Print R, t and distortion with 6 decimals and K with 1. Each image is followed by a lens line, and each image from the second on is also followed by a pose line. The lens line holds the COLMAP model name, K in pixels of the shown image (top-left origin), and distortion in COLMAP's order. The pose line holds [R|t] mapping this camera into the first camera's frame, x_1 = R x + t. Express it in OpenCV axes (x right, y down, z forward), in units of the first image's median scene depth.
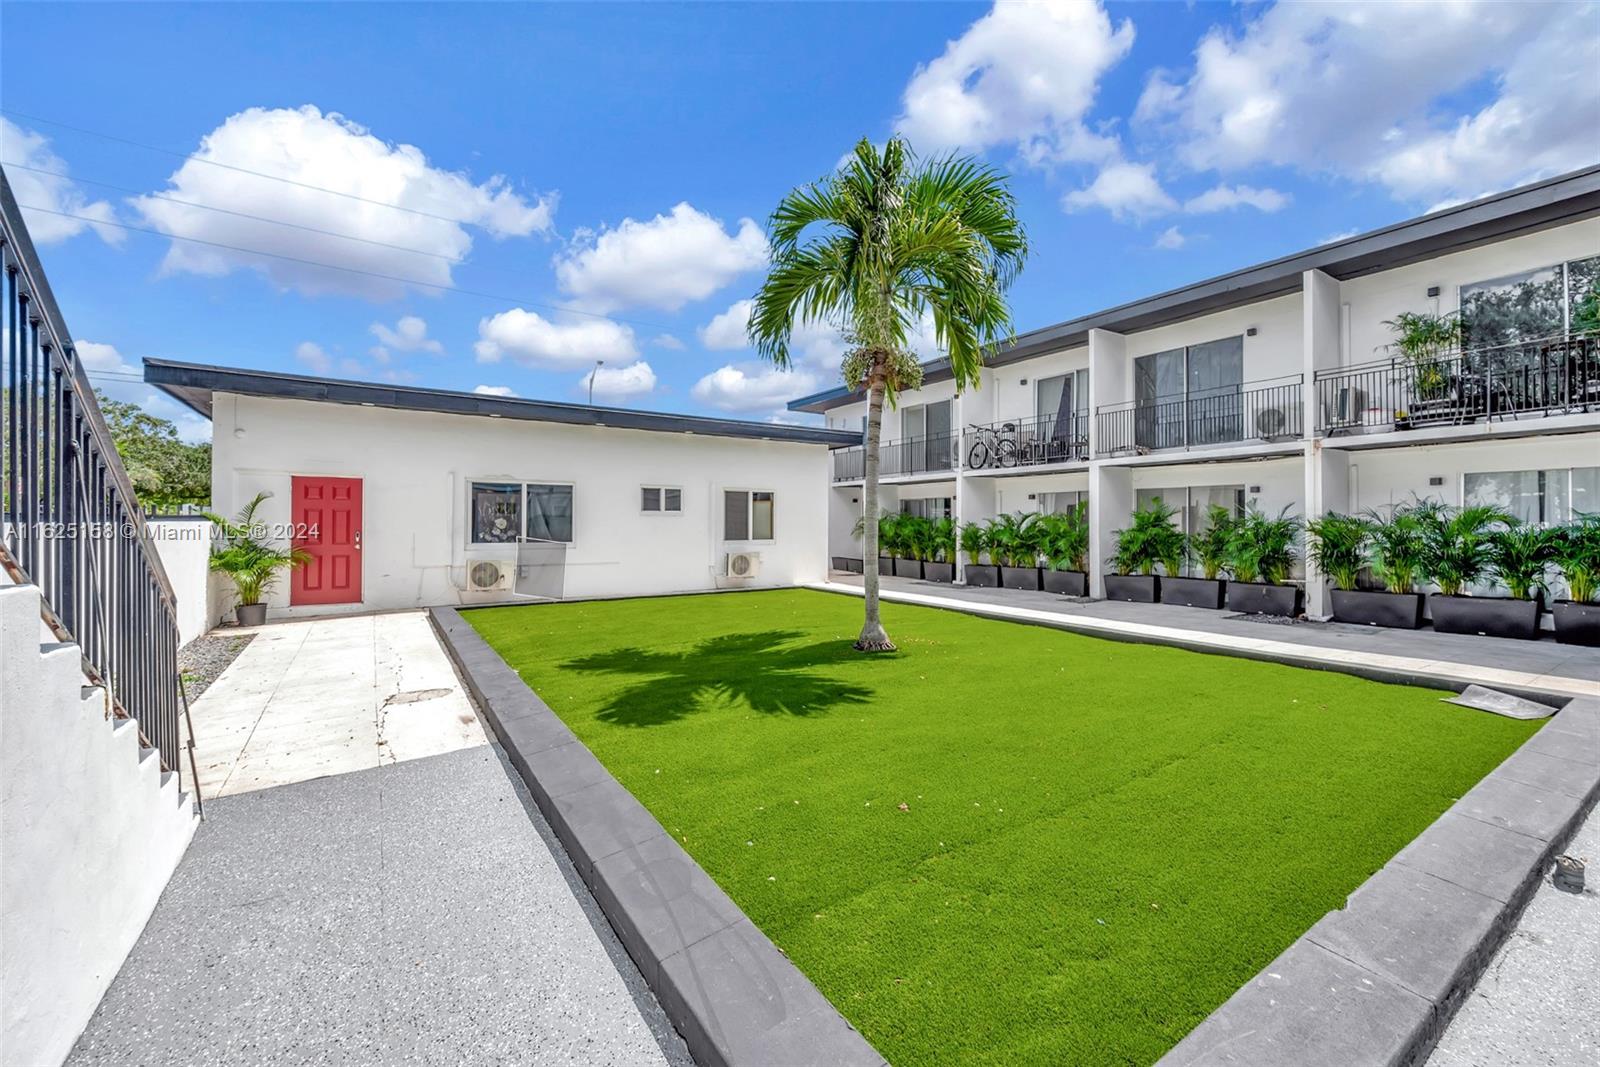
lens RADIAL K [[645.9, 0, 809.3], [0, 645.9, 523.6], [0, 0, 1]] dist [-0.000195, 0.000285]
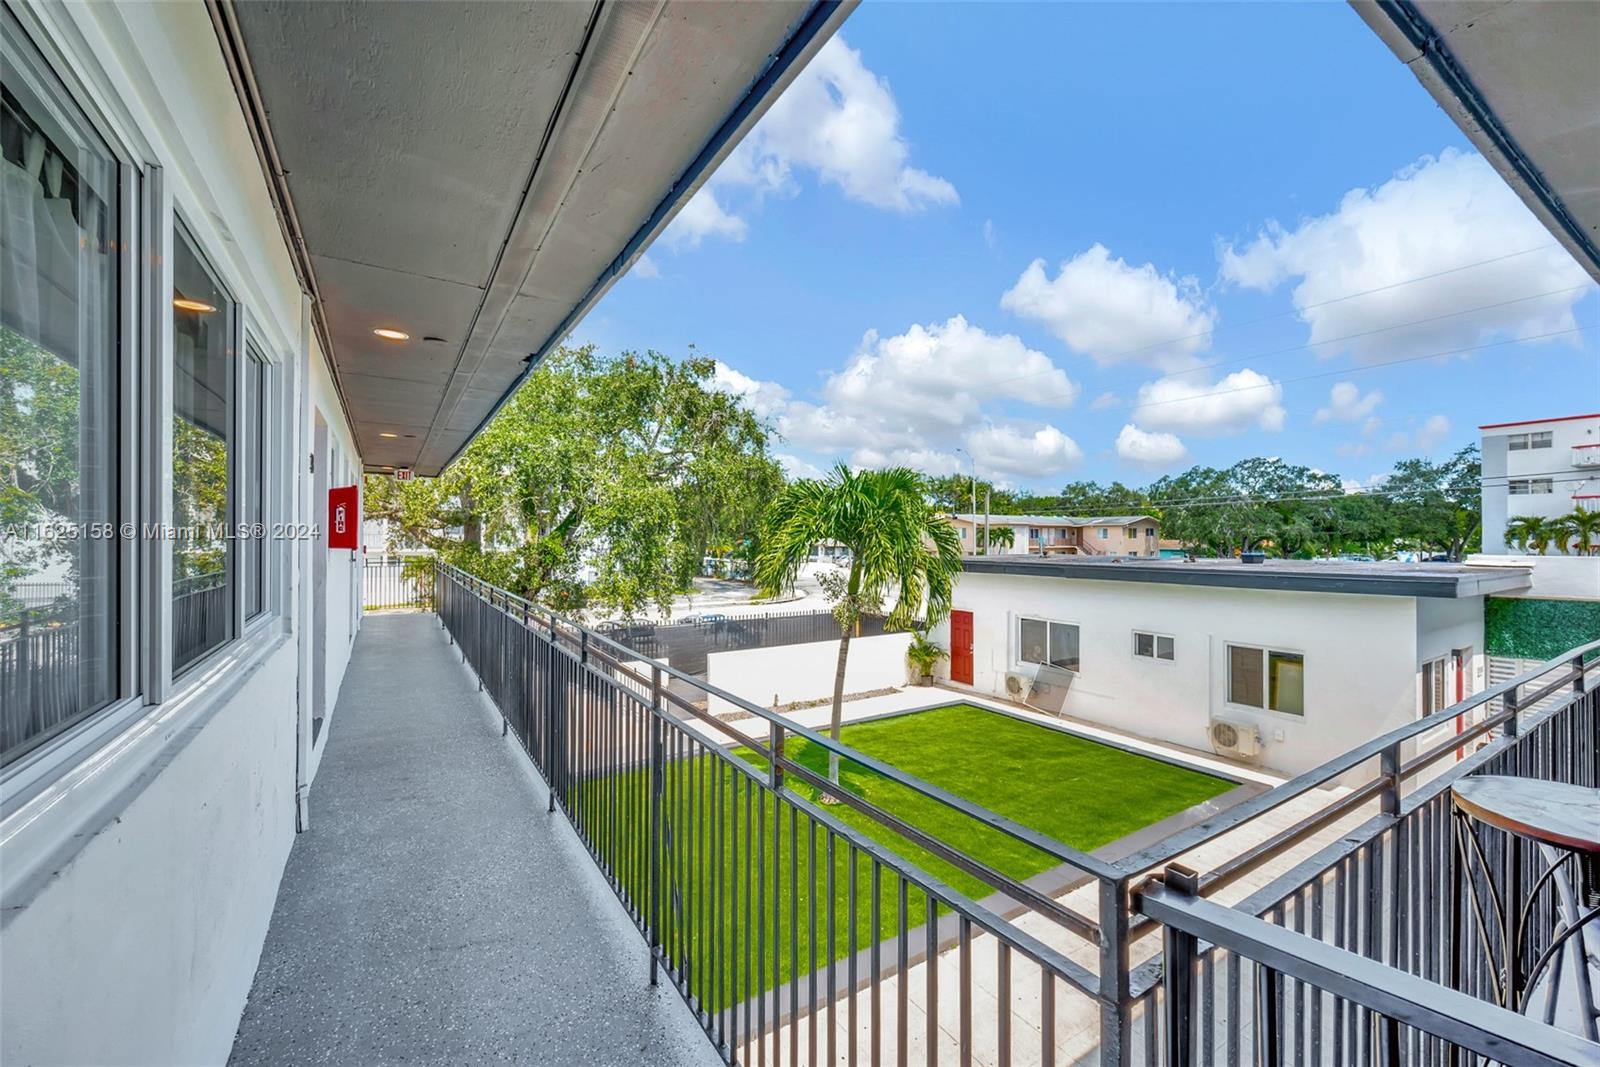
lens RADIAL K [[654.8, 0, 816.1], [0, 654.8, 539.0], [0, 0, 1]] dist [-0.000451, -0.000042]
pose [[-0.016872, -0.002533, -0.999854, 0.925275], [-0.000113, 0.999997, -0.002531, -0.232608], [0.999858, 0.000070, -0.016872, 0.557209]]
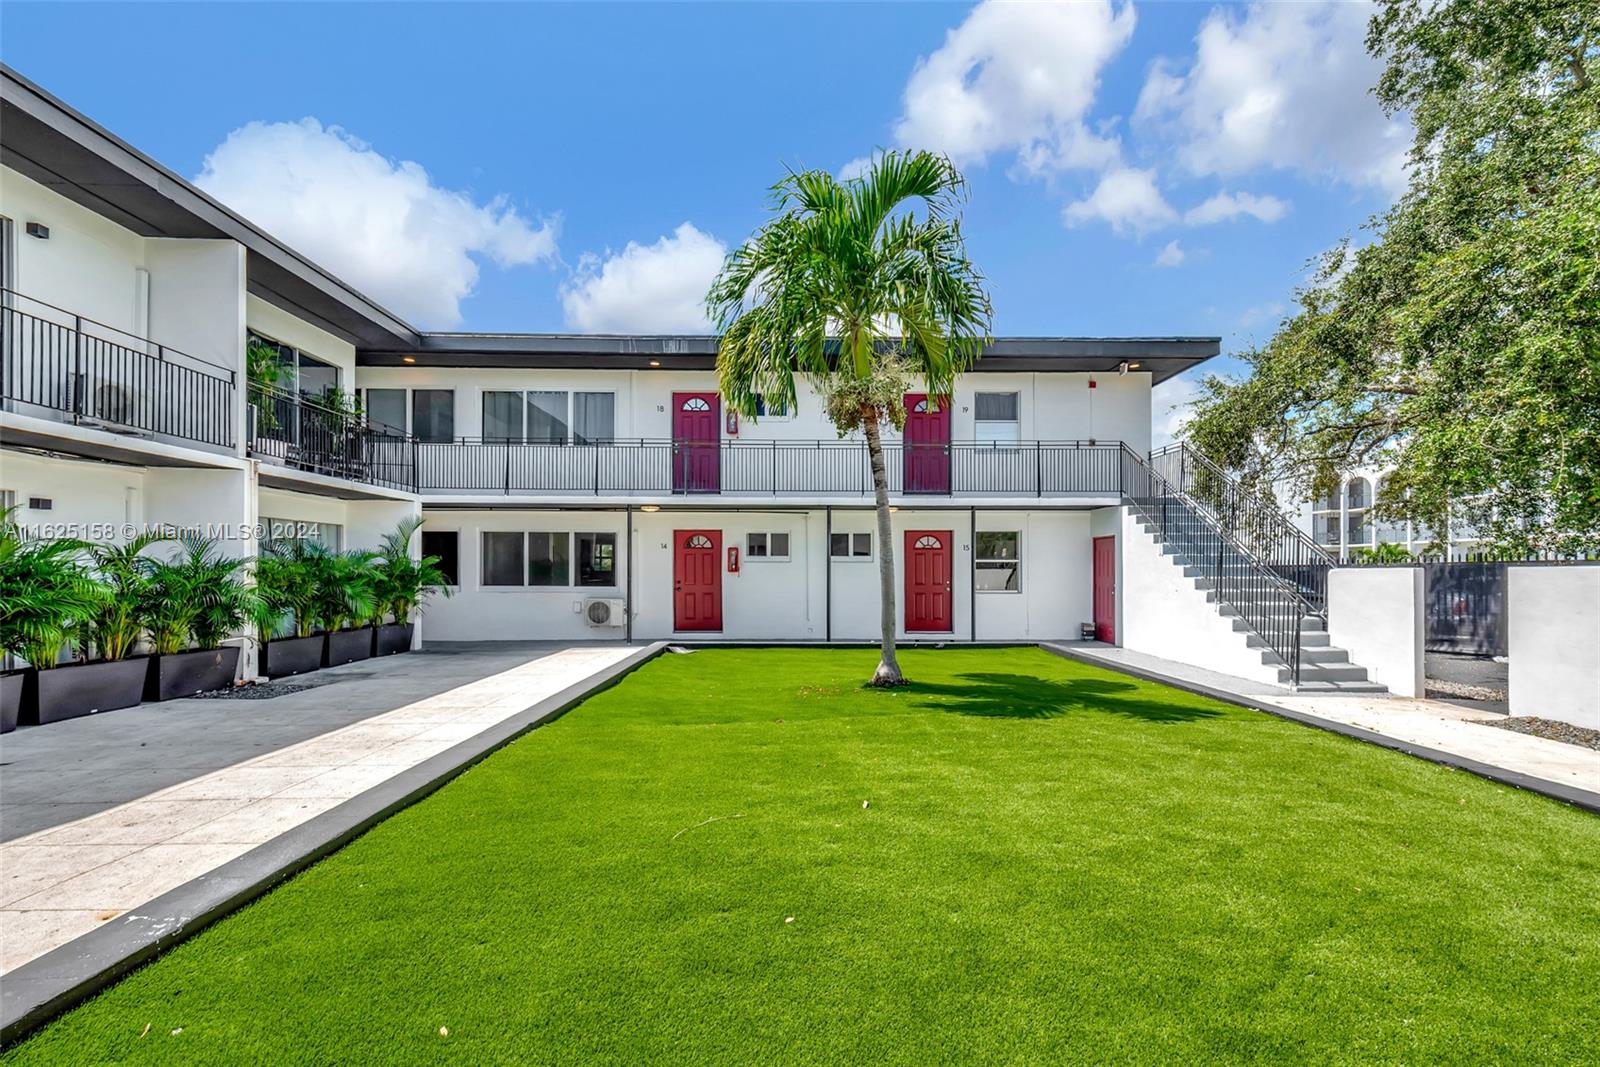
lens RADIAL K [[657.1, 0, 799.8], [0, 657.1, 575.2], [0, 0, 1]] dist [0.000291, -0.000282]
pose [[-0.833722, -0.004100, 0.552169, -0.209443], [-0.002431, 0.999990, 0.003755, 0.007328], [-0.552179, 0.001789, -0.833724, 1.115305]]
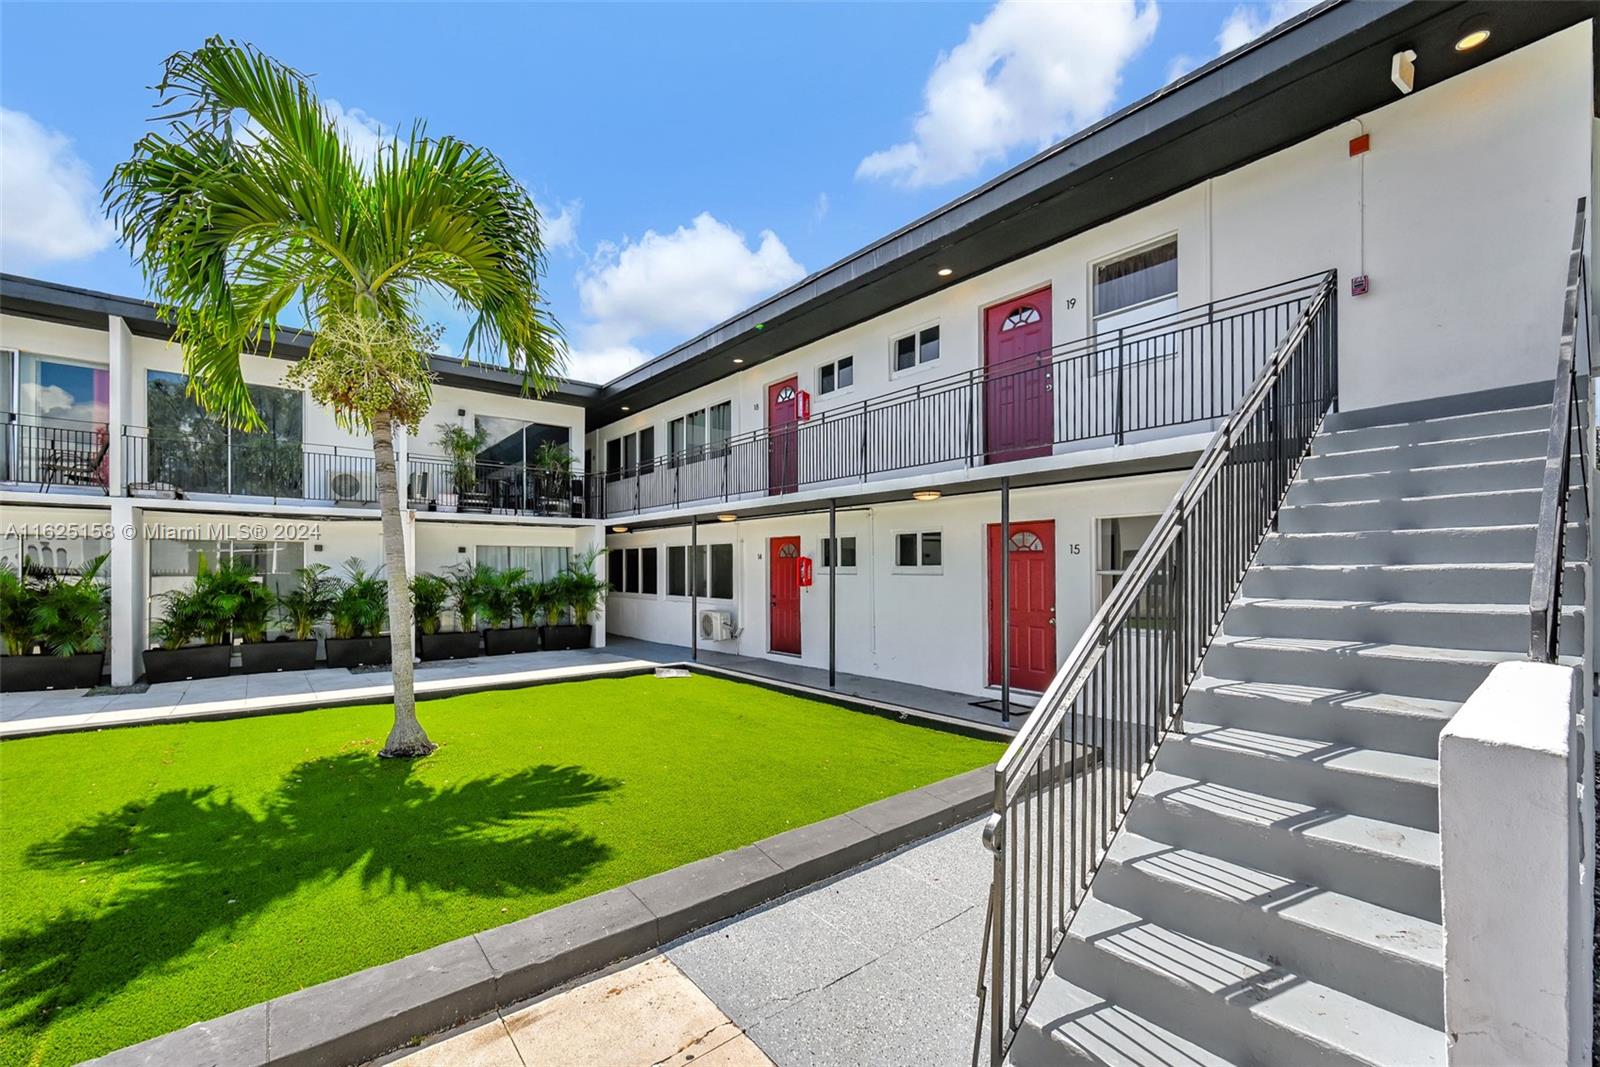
lens RADIAL K [[664.1, 0, 812.8], [0, 664.1, 582.1], [0, 0, 1]] dist [0.001594, 0.000142]
pose [[-0.103810, -0.016138, 0.994466, -0.437020], [0.001589, 0.999864, 0.016392, -0.015145], [-0.994596, 0.003281, -0.103770, 0.331068]]
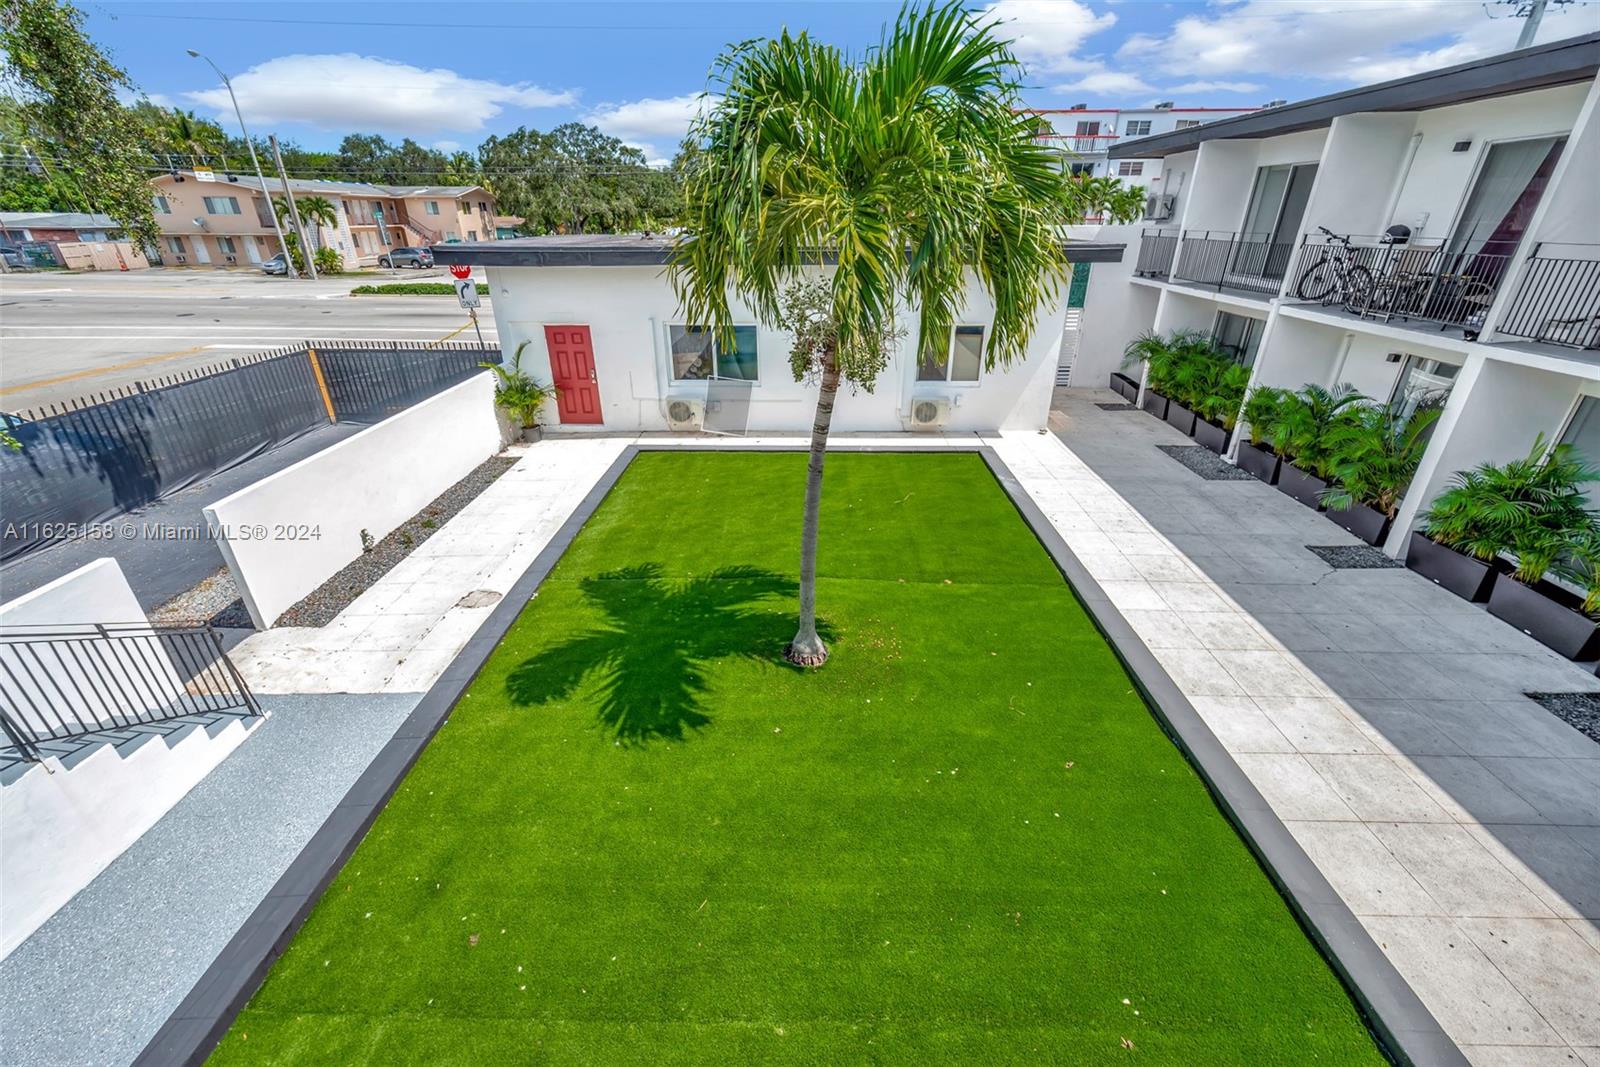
lens RADIAL K [[630.2, 0, 804.1], [0, 630.2, 517.3], [0, 0, 1]] dist [0.002990, 0.000639]
pose [[0.819614, 0.242691, -0.518974, 0.307316], [0.005485, 0.902481, 0.430695, -0.228034], [0.572890, -0.355850, 0.738355, 0.207205]]
